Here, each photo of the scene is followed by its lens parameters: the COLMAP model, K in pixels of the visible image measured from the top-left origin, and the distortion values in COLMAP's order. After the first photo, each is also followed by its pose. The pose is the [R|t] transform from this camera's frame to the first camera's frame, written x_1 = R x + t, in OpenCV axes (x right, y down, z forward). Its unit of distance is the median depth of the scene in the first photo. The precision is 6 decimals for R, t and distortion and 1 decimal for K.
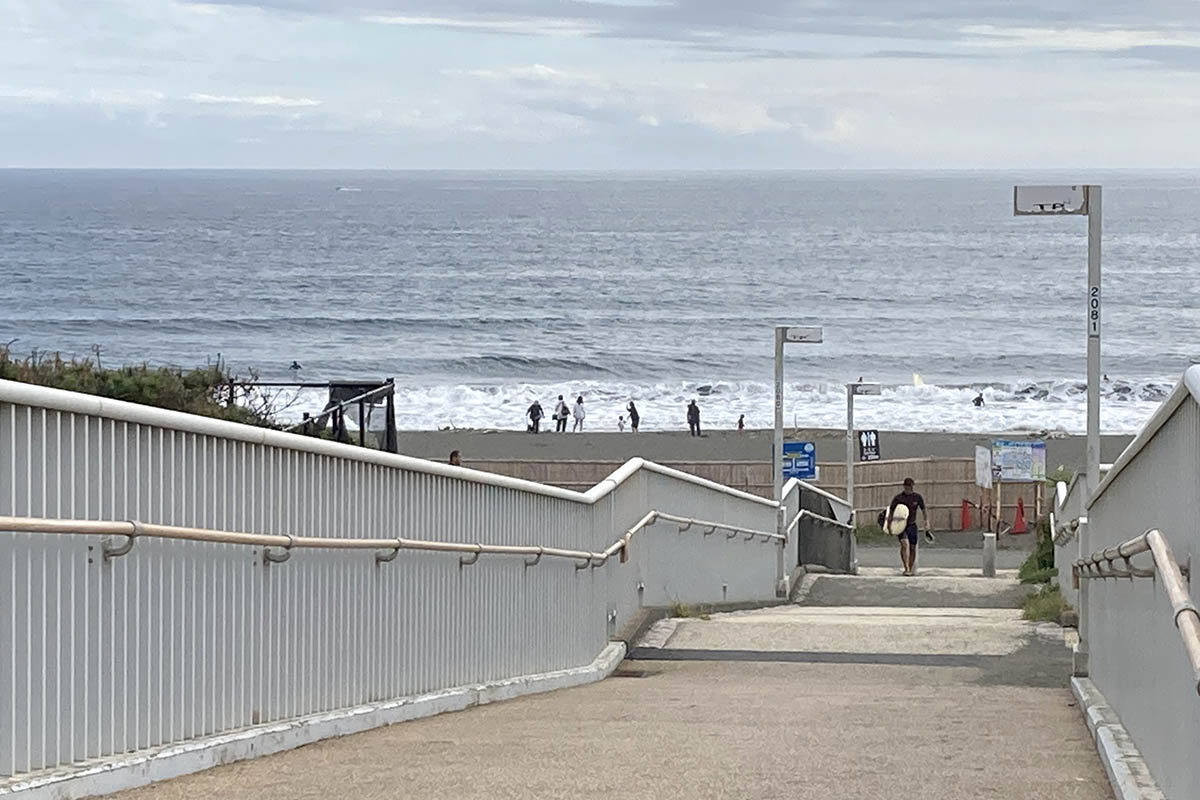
lens RADIAL K [[3062.3, 0, 600.0], [0, 3062.3, 400.0], [0, 0, 1]] dist [0.066969, 0.113822]
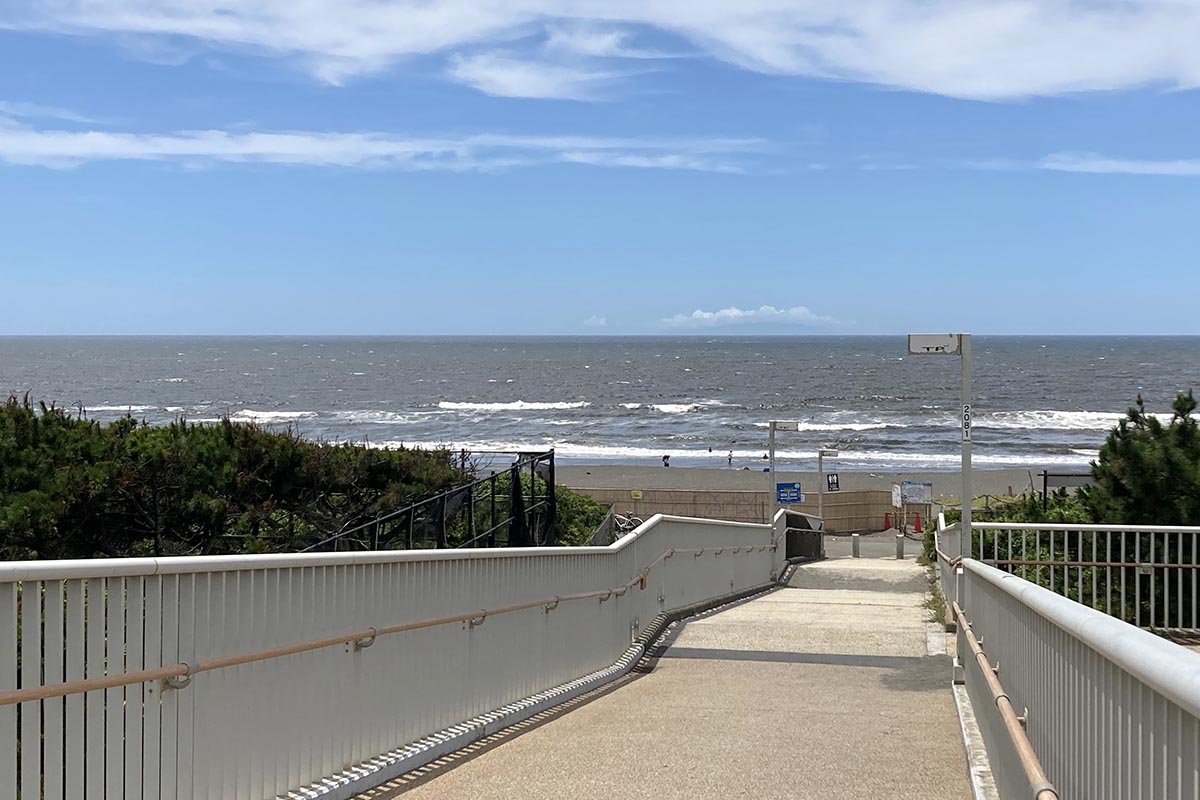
lens RADIAL K [[1577.7, 0, 601.3], [0, 1577.7, 359.6], [0, 0, 1]] dist [0.107056, -0.068541]
pose [[0.998157, 0.002935, -0.060613, 0.018356], [-0.006463, 0.998291, -0.058085, -0.007124], [0.060339, 0.058370, 0.996470, 0.127229]]
